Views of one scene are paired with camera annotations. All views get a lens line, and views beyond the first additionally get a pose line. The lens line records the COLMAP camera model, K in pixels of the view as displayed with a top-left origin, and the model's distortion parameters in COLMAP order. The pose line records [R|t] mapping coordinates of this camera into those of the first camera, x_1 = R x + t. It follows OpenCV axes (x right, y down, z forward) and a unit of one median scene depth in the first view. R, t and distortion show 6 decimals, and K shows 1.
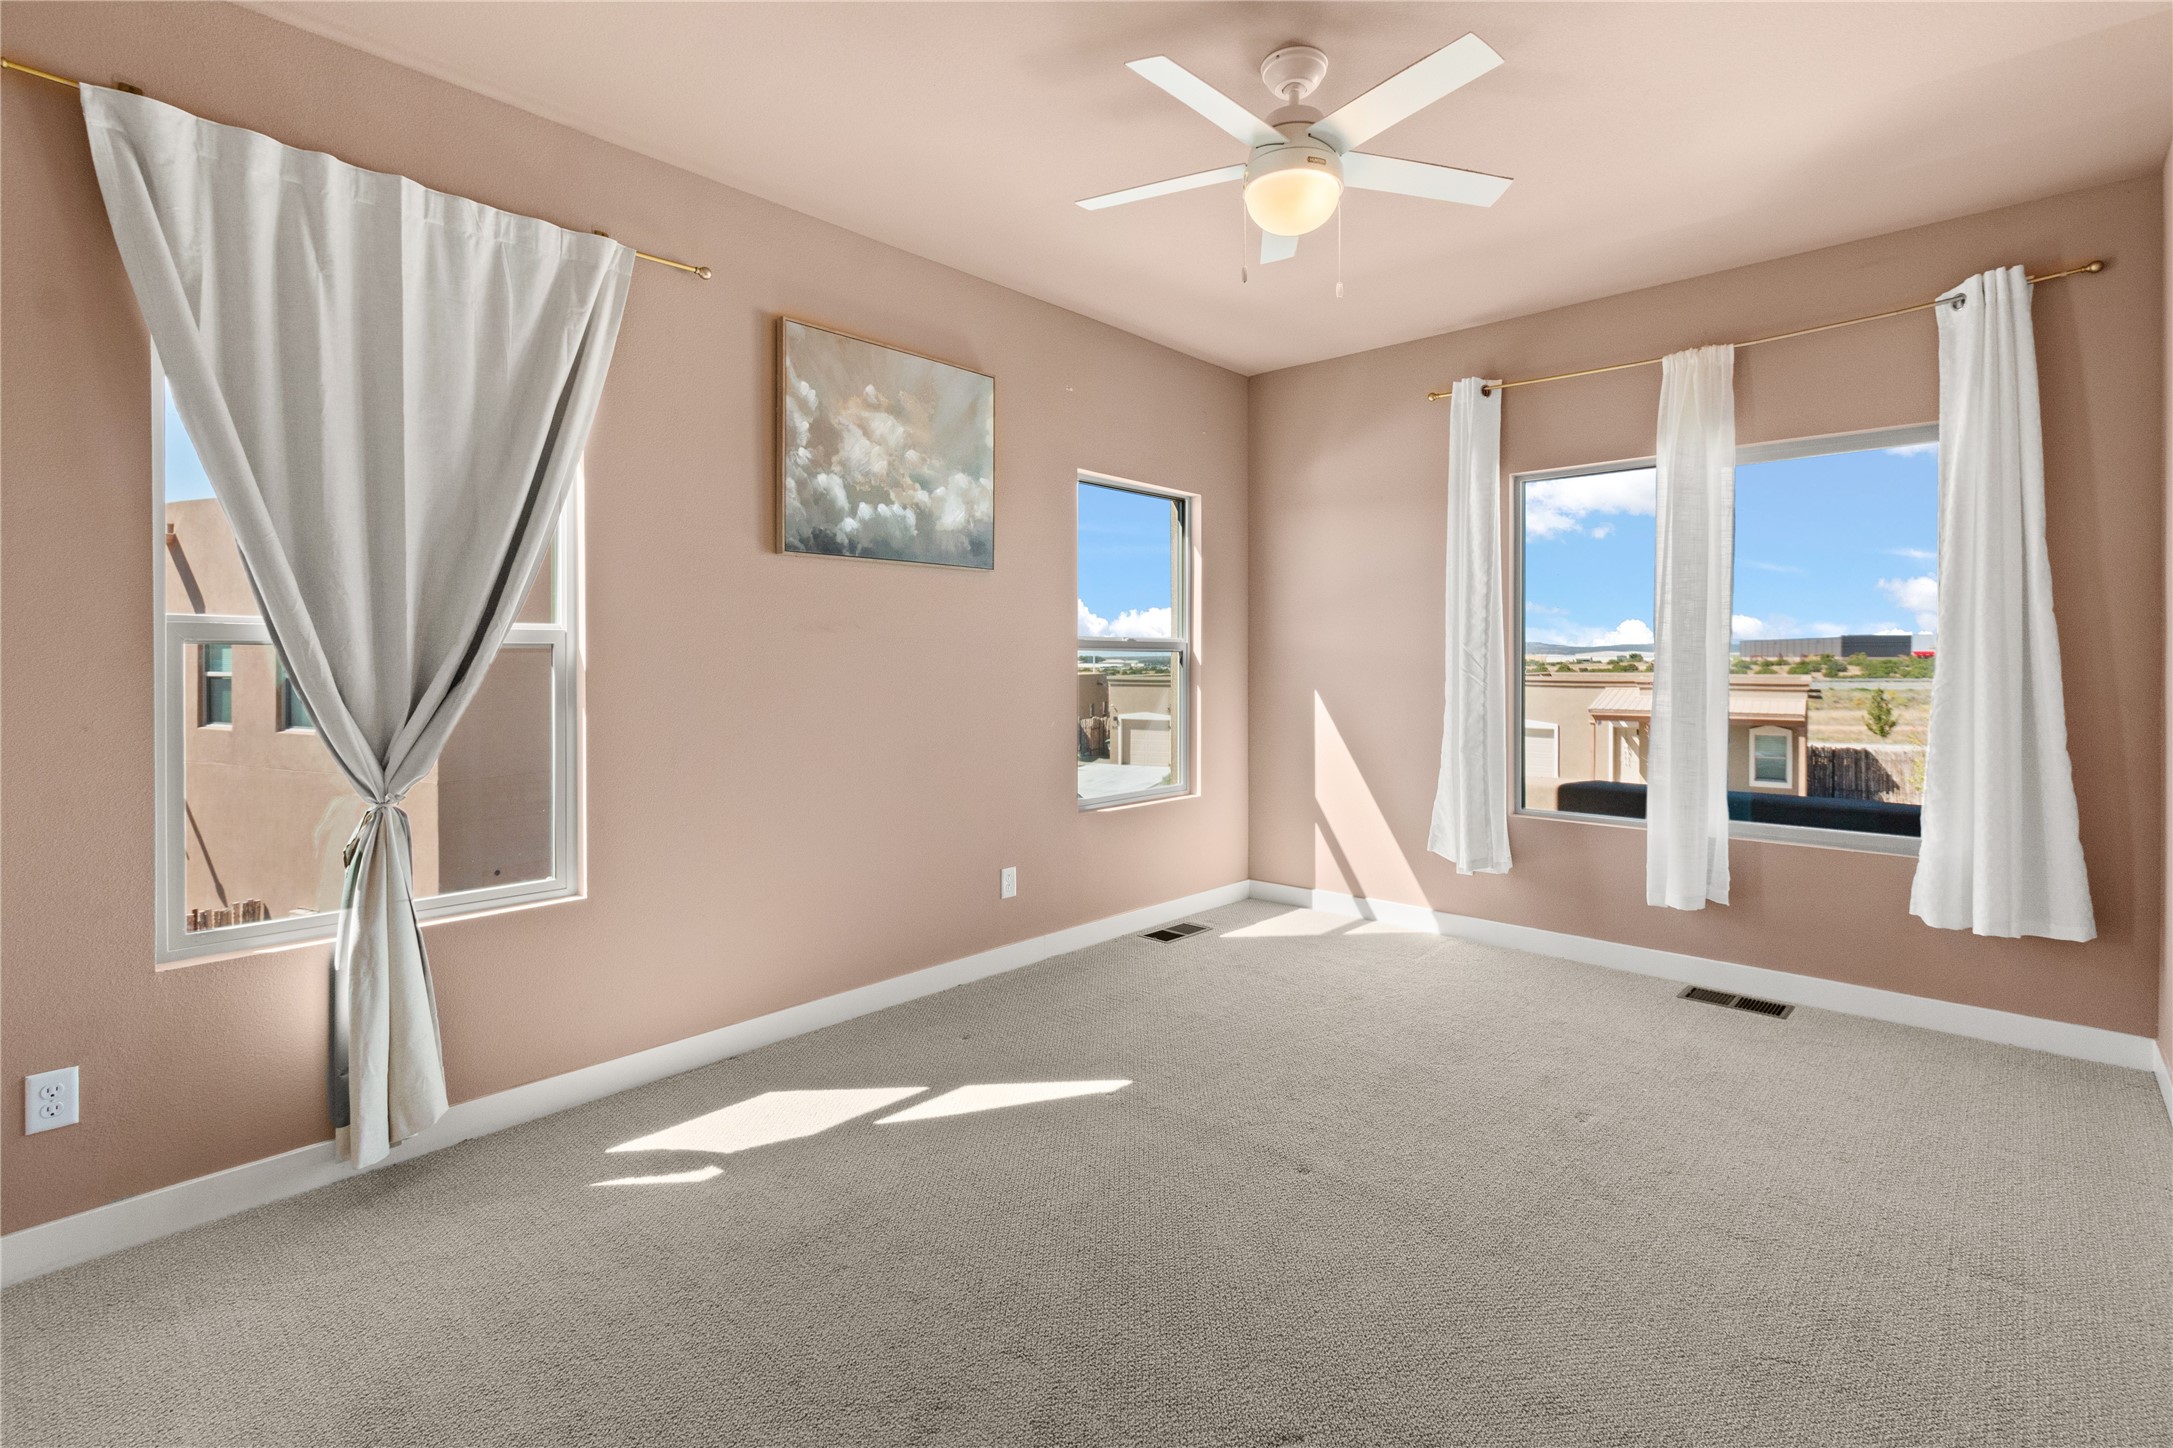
lens RADIAL K [[1007.0, 0, 1074.0], [0, 1007.0, 680.6], [0, 0, 1]] dist [0.008499, -0.000790]
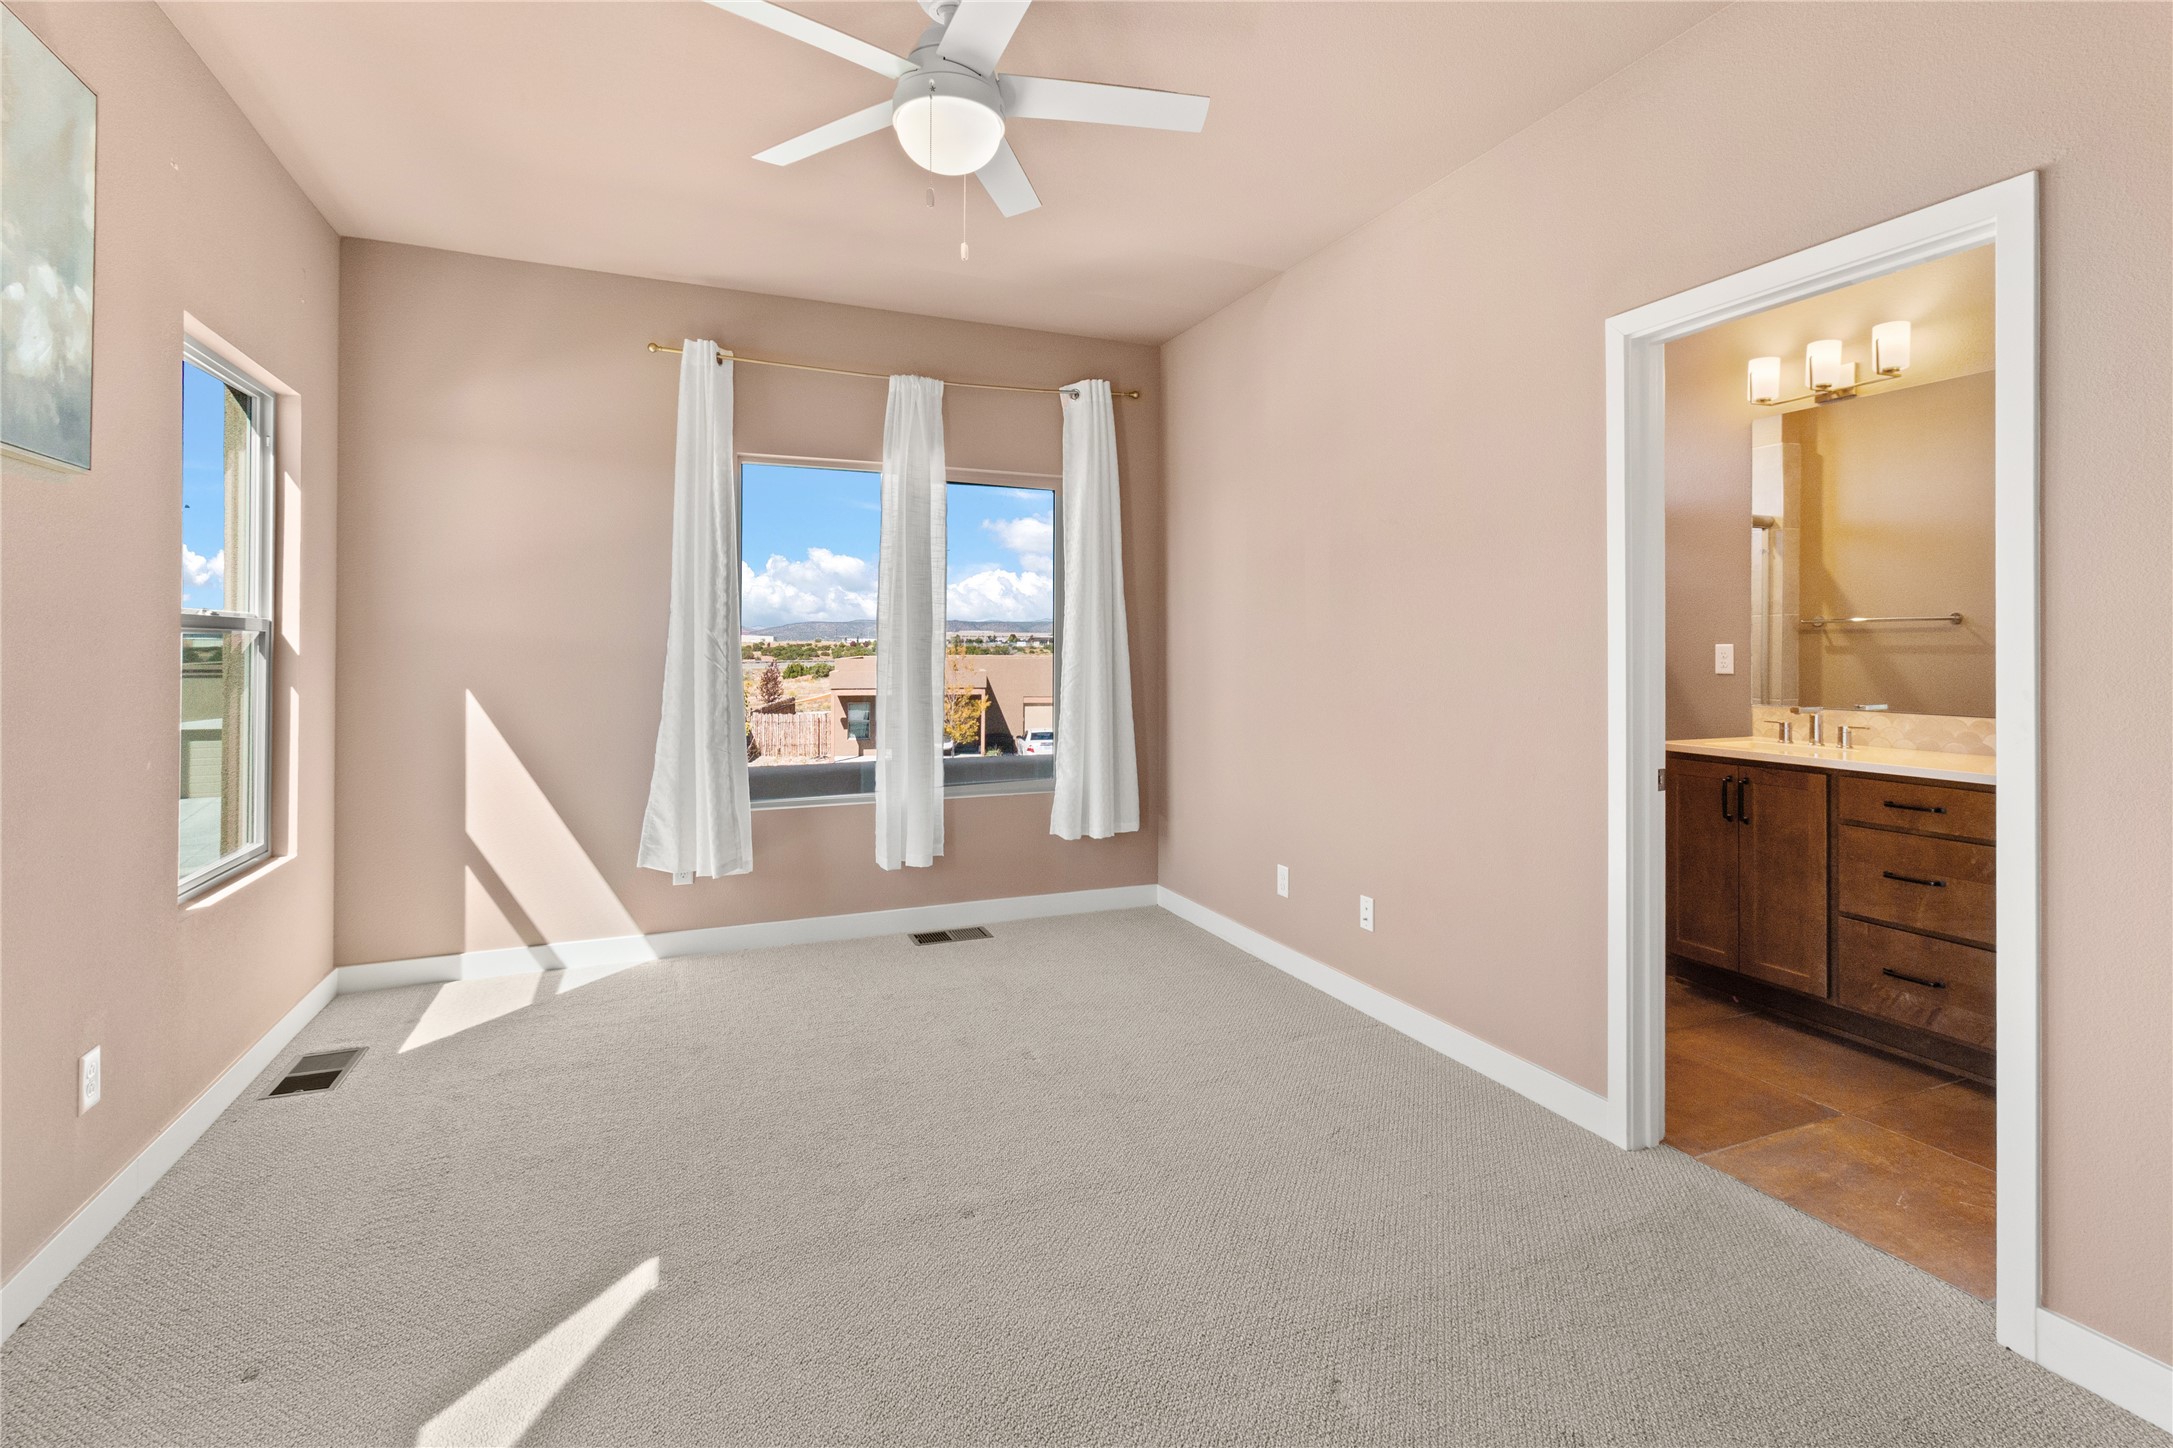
lens RADIAL K [[1056.8, 0, 1064.3], [0, 1056.8, 651.6], [0, 0, 1]] dist [0.004661, -0.001374]
pose [[0.393198, -0.004406, 0.919443, -0.383595], [0.017444, 0.999844, -0.002669, -0.008632], [-0.919288, 0.017088, 0.393214, 0.342156]]
